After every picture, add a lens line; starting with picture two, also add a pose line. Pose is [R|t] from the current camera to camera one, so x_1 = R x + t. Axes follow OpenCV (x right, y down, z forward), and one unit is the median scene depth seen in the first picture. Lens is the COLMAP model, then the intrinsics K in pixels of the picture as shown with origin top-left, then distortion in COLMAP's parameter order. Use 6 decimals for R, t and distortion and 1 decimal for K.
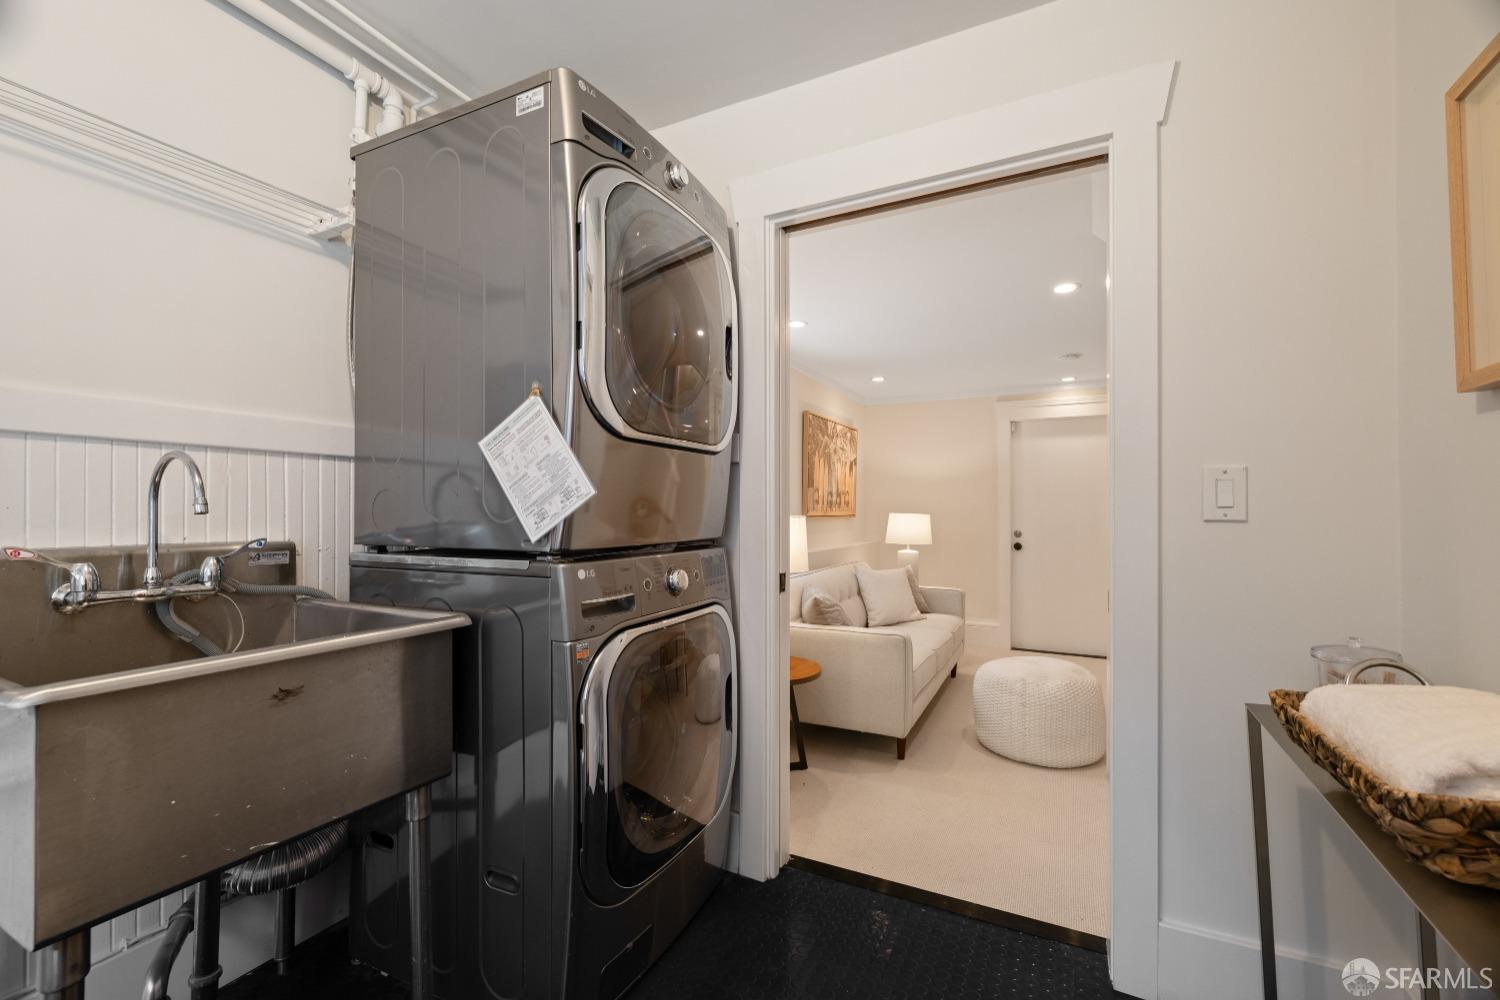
lens RADIAL K [[639.5, 0, 743.6], [0, 639.5, 513.6], [0, 0, 1]] dist [0.002076, 0.000013]
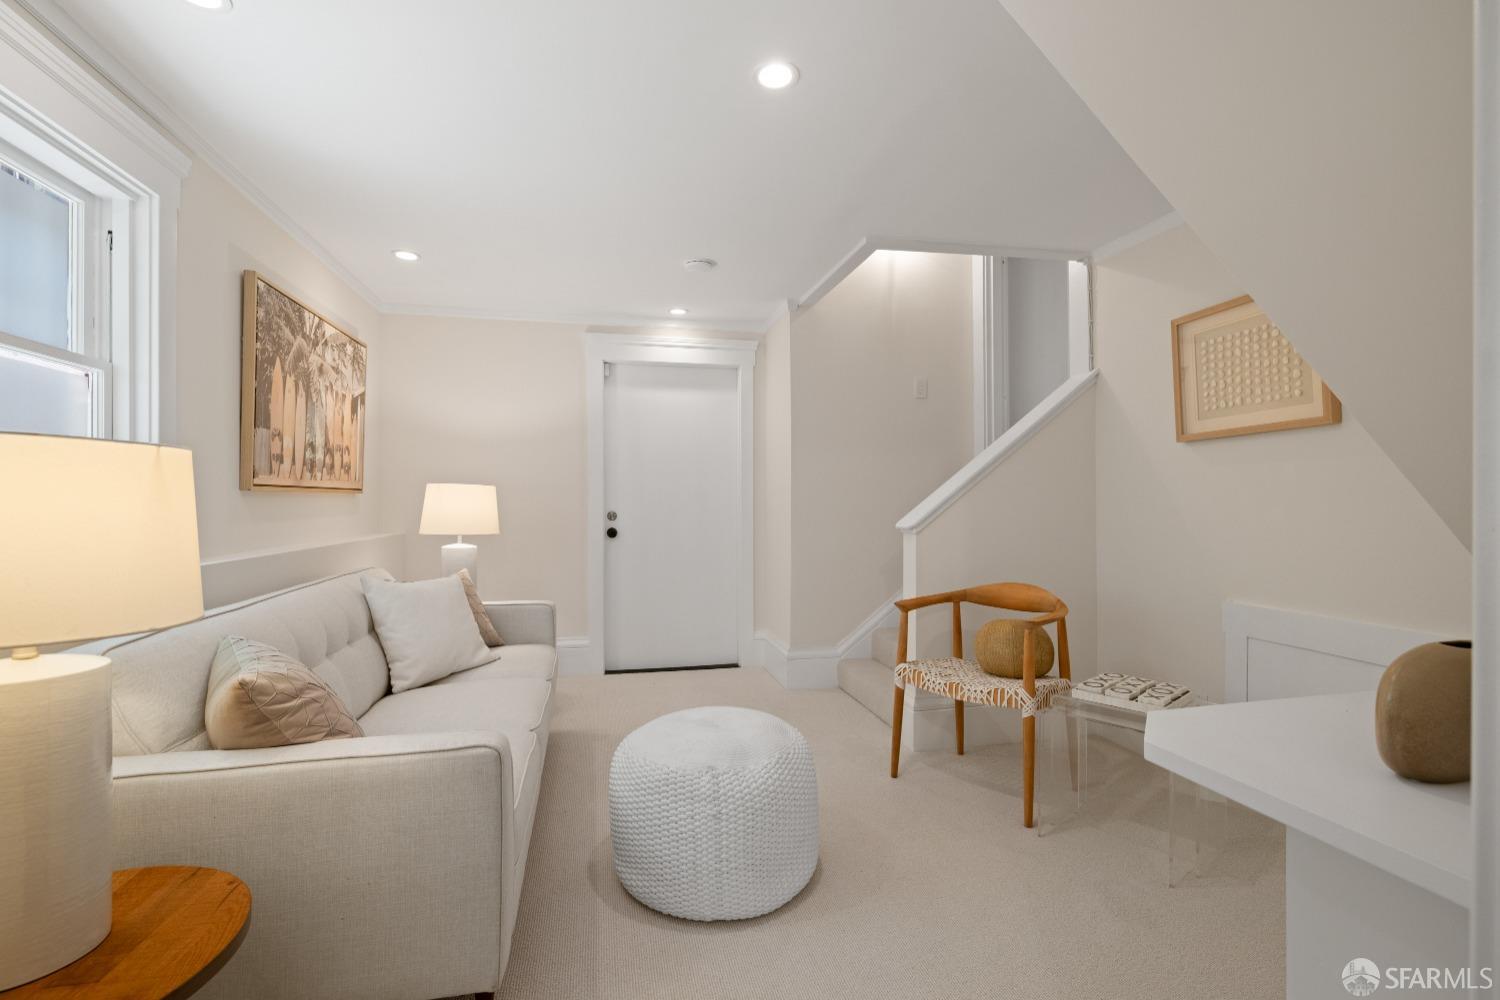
lens RADIAL K [[660.9, 0, 746.0], [0, 660.9, 500.0], [0, 0, 1]] dist [-0.012751, 0.005494]
pose [[0.764222, -0.001015, 0.644953, 0.058493], [0.005779, 0.999969, -0.005274, 0.019734], [-0.644928, 0.007758, 0.764204, 0.338837]]
